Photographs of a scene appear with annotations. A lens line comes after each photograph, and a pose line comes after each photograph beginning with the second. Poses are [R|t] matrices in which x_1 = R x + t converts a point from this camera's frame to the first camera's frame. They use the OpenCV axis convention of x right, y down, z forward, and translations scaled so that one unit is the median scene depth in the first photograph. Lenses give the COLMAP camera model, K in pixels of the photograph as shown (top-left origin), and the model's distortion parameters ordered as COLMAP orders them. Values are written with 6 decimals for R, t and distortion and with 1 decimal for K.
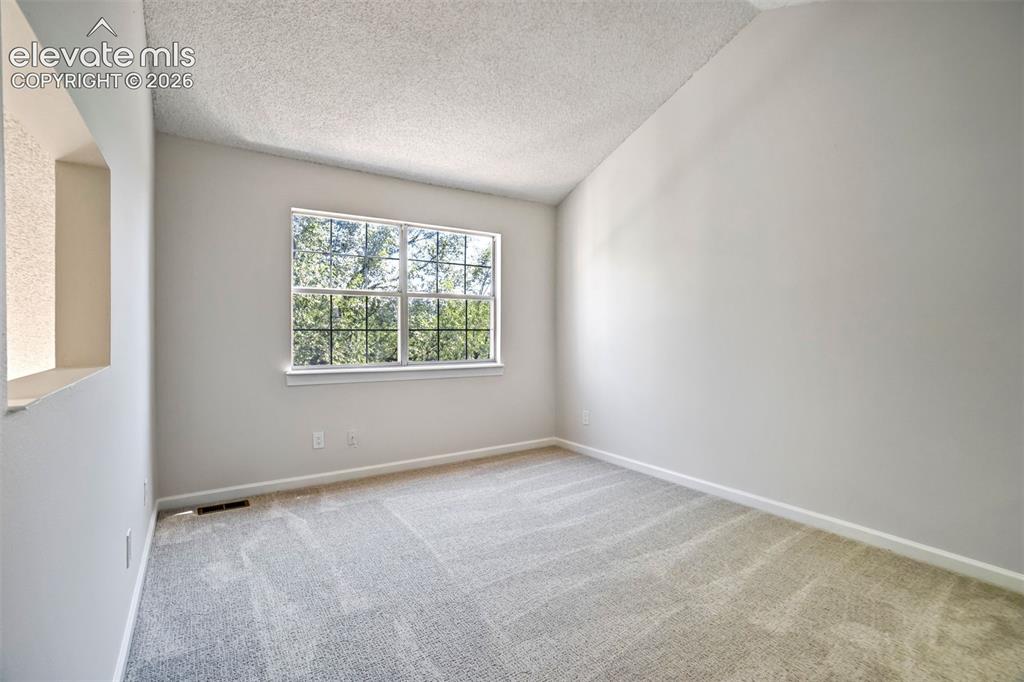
lens RADIAL K [[478.5, 0, 505.9], [0, 478.5, 339.5], [0, 0, 1]] dist [-0.034595, 0.016143]
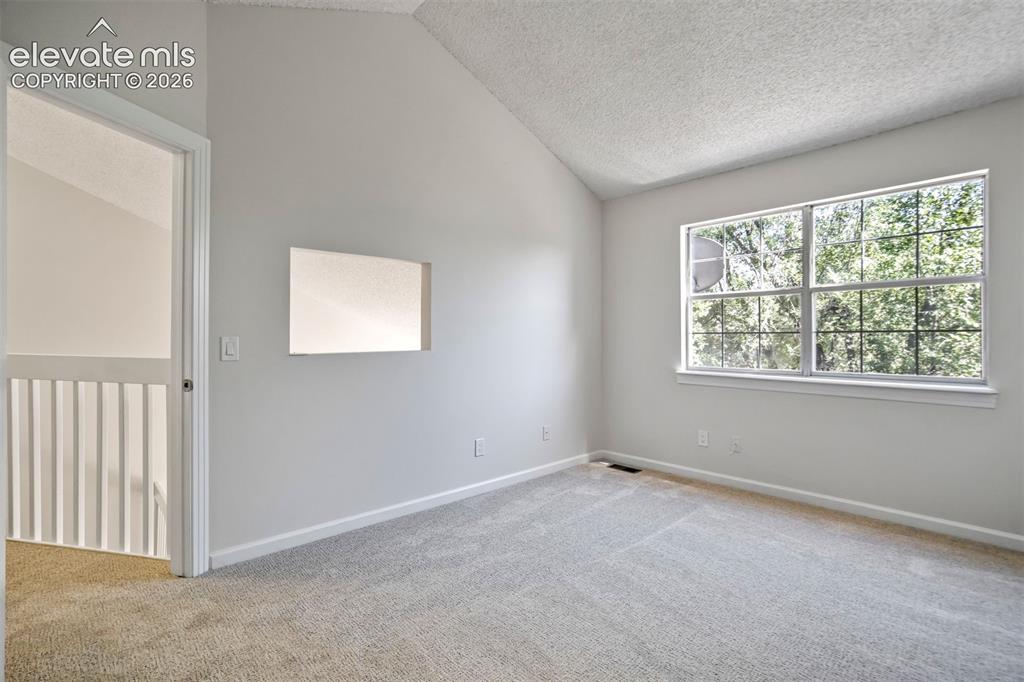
lens RADIAL K [[478.5, 0, 510.5], [0, 478.5, 331.4], [0, 0, 1]] dist [-0.034595, 0.016143]
pose [[0.154789, -0.012335, -0.987871, 0.647737], [-0.016945, 0.999742, -0.015138, -0.001766], [0.987802, 0.019082, 0.154540, 0.457704]]
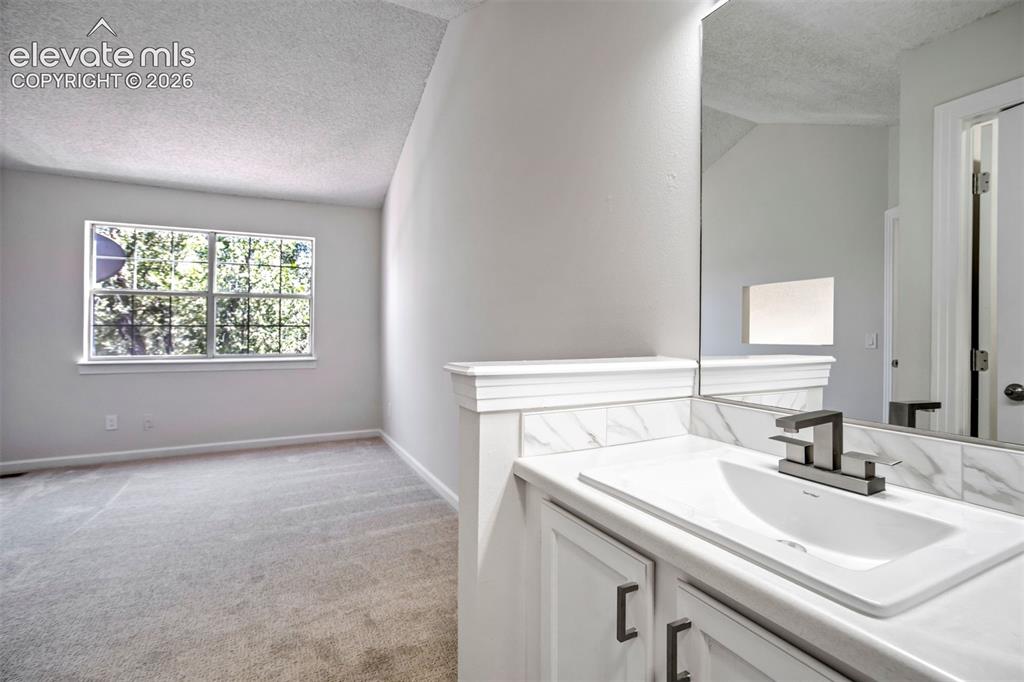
lens RADIAL K [[478.5, 0, 510.6], [0, 478.5, 330.9], [0, 0, 1]] dist [-0.034595, 0.016143]
pose [[0.993082, -0.001044, -0.117419, 0.767359], [-0.001614, 0.999745, -0.022540, 0.017969], [0.117413, 0.022573, 0.992827, -0.015382]]
